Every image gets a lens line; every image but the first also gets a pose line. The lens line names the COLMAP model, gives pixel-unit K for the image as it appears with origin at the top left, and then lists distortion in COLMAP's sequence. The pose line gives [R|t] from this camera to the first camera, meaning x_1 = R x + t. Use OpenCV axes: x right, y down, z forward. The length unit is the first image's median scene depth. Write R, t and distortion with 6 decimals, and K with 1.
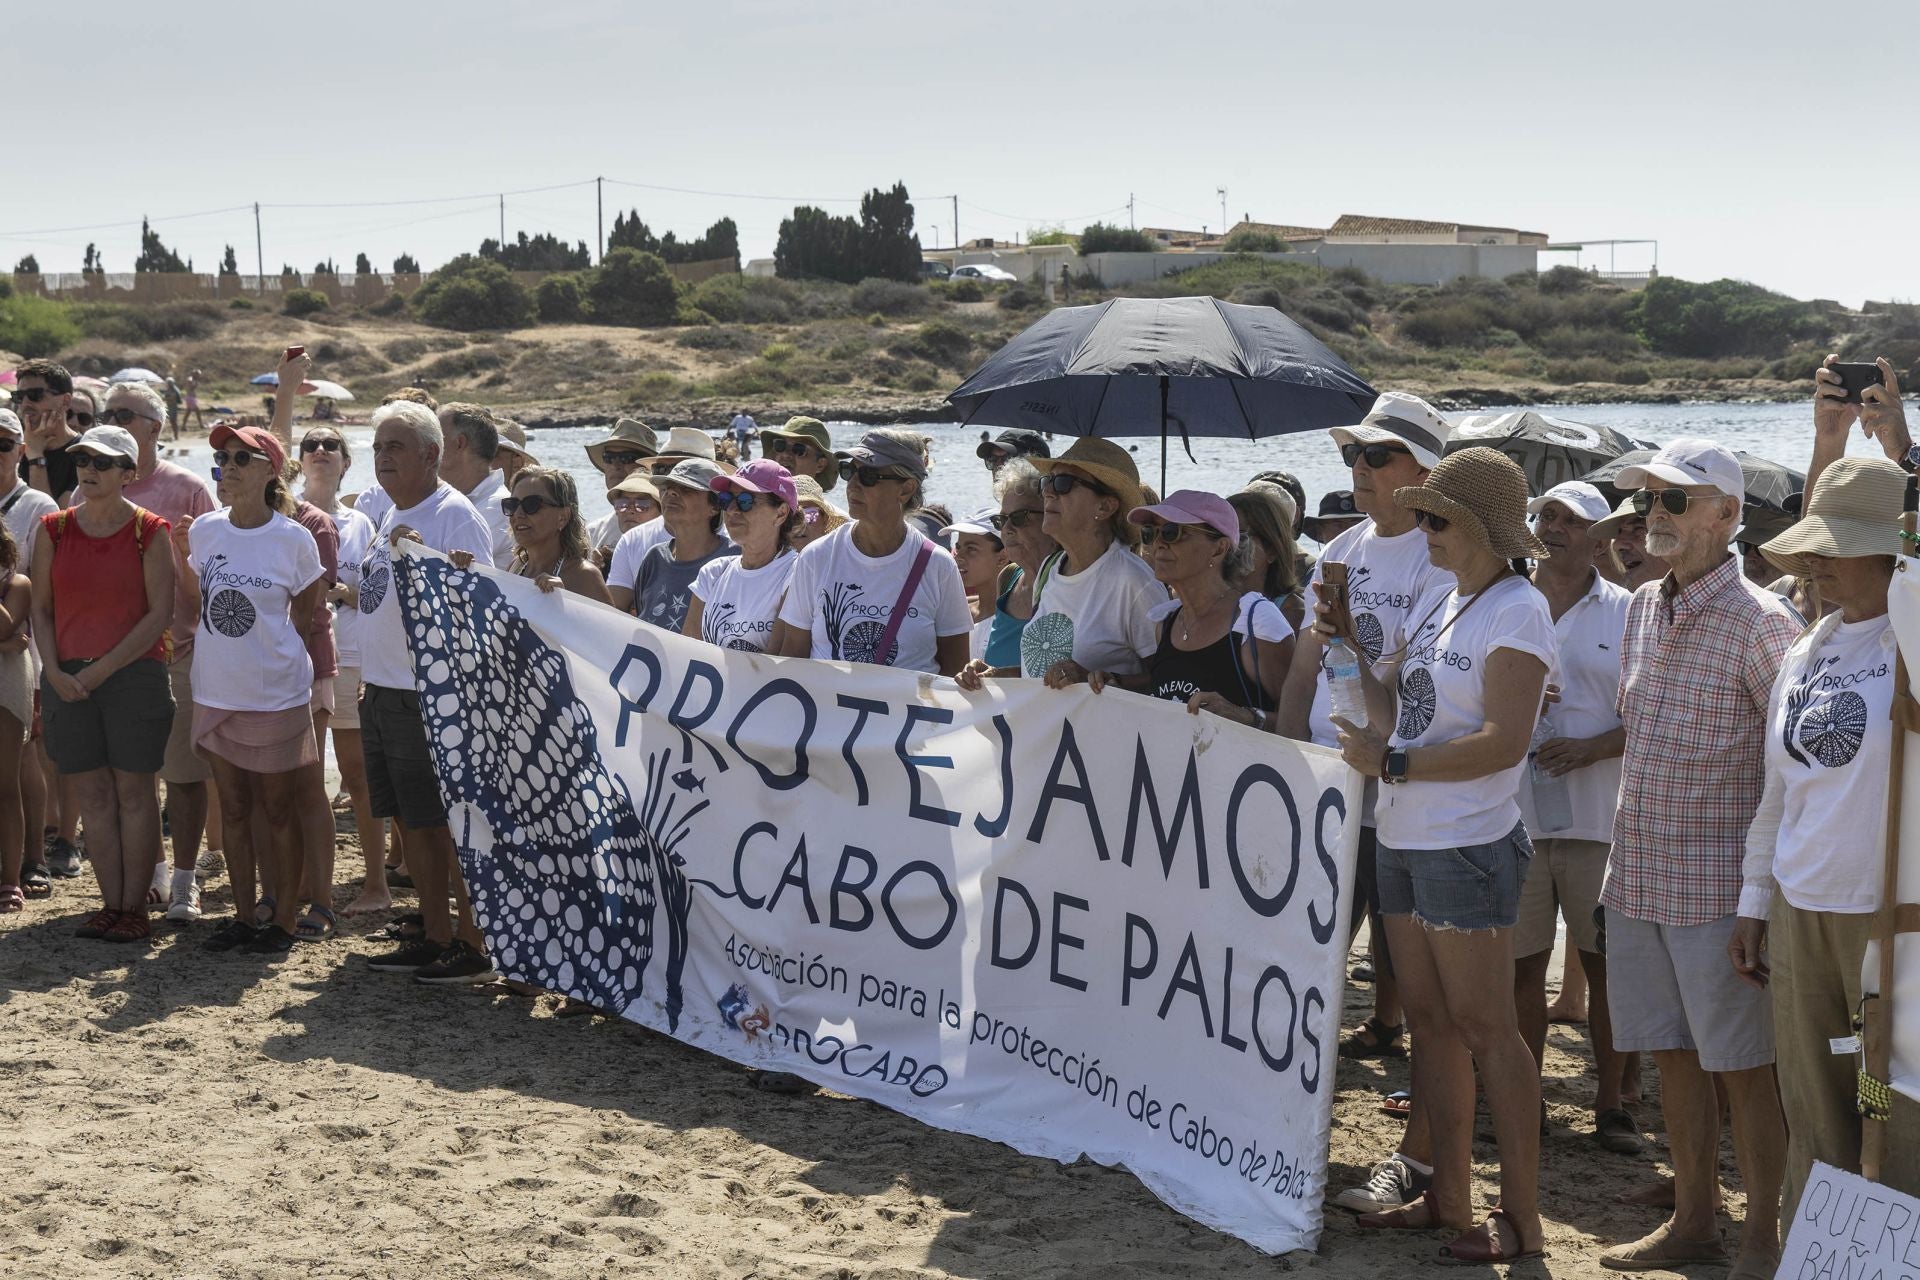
lens RADIAL K [[3716.5, 0, 960.0], [0, 3716.5, 640.0], [0, 0, 1]] dist [0.102246, -0.233157]
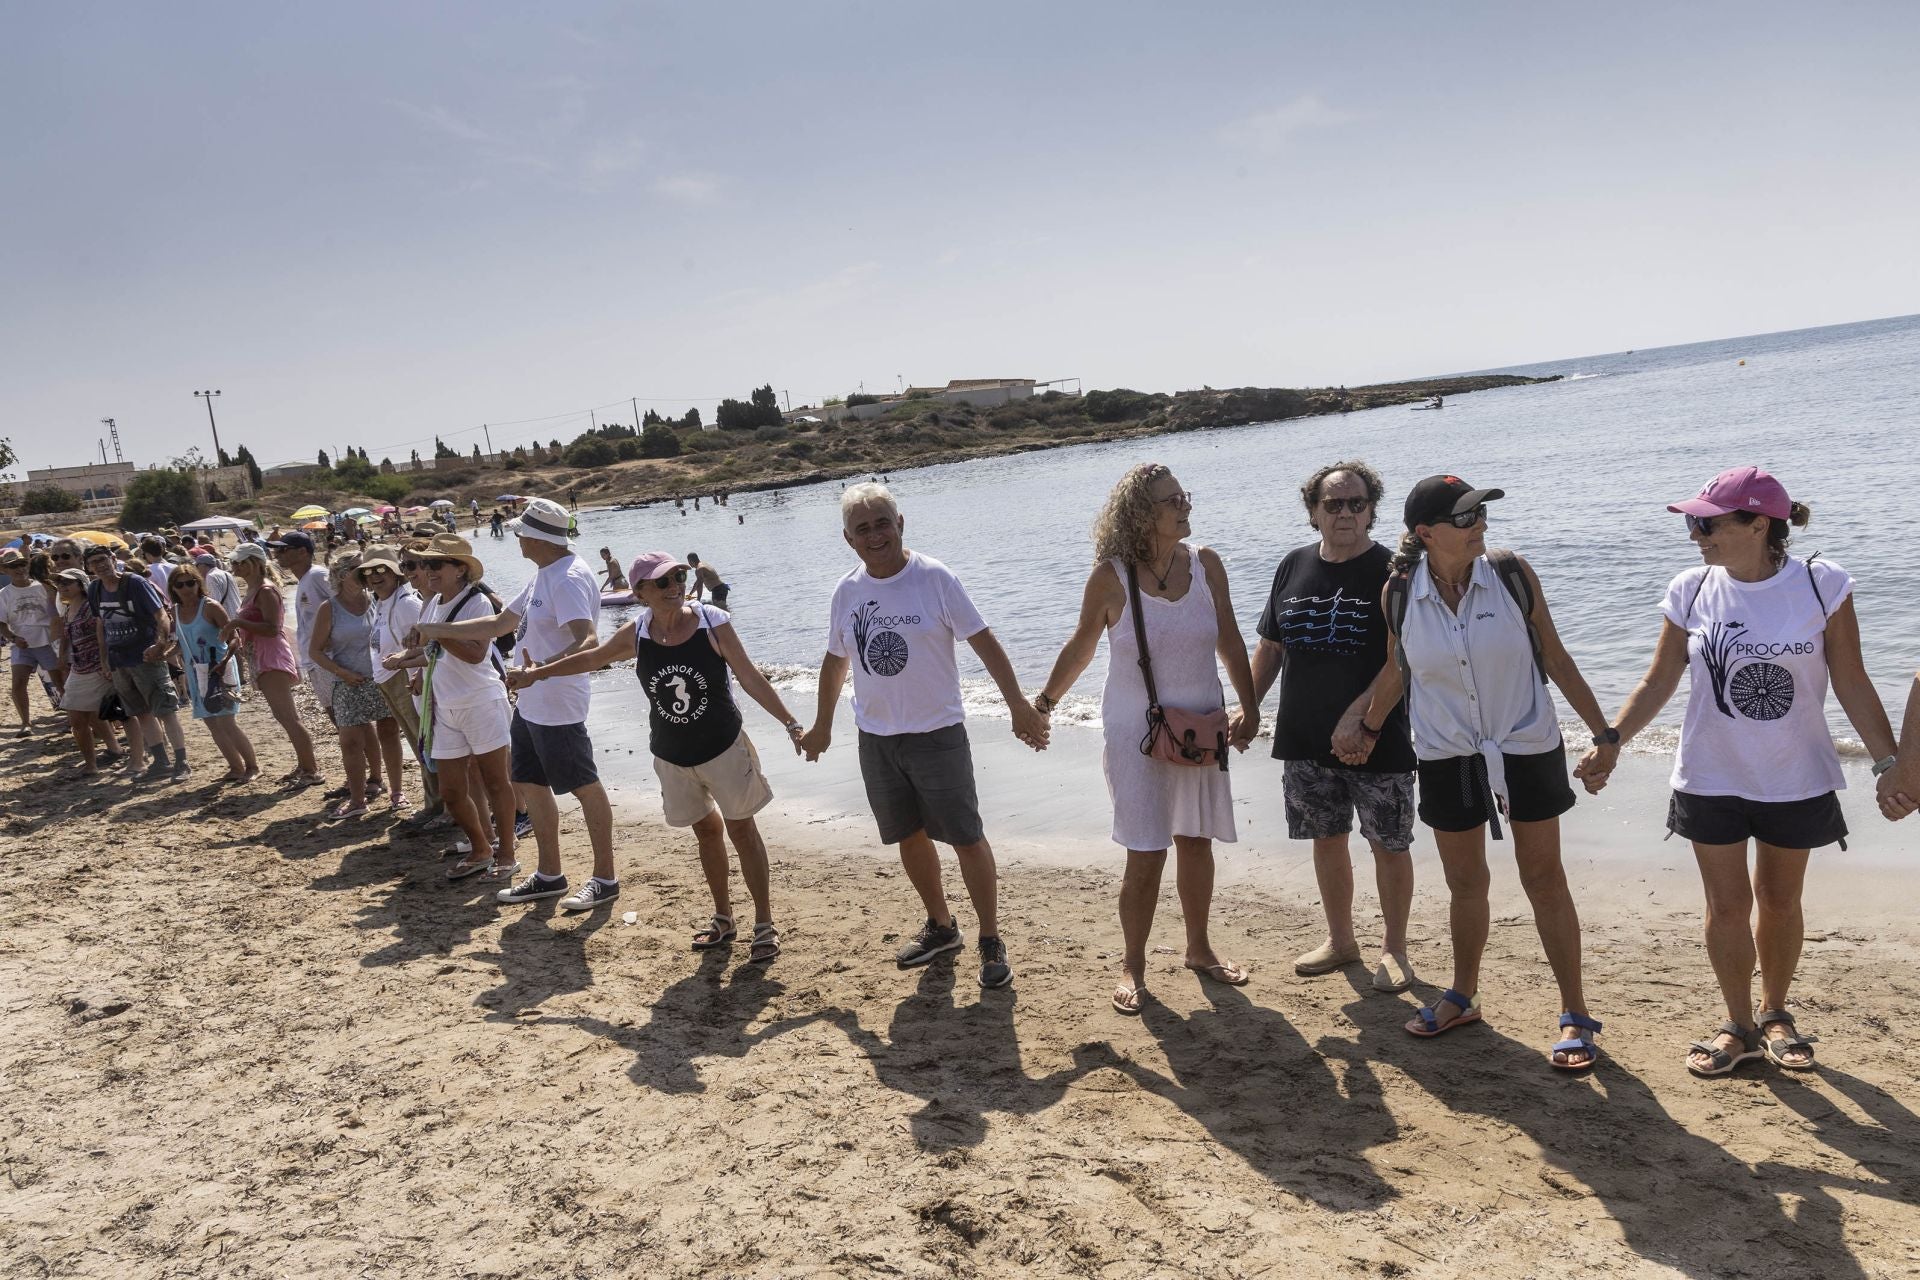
lens RADIAL K [[1267.1, 0, 965.6], [0, 1267.1, 644.6], [0, 0, 1]] dist [0.000532, 0.002523]
pose [[0.978731, -0.132790, 0.156376, -0.042733], [0.121624, 0.989430, 0.078970, -0.009080], [-0.165209, -0.058271, 0.984536, 0.193182]]
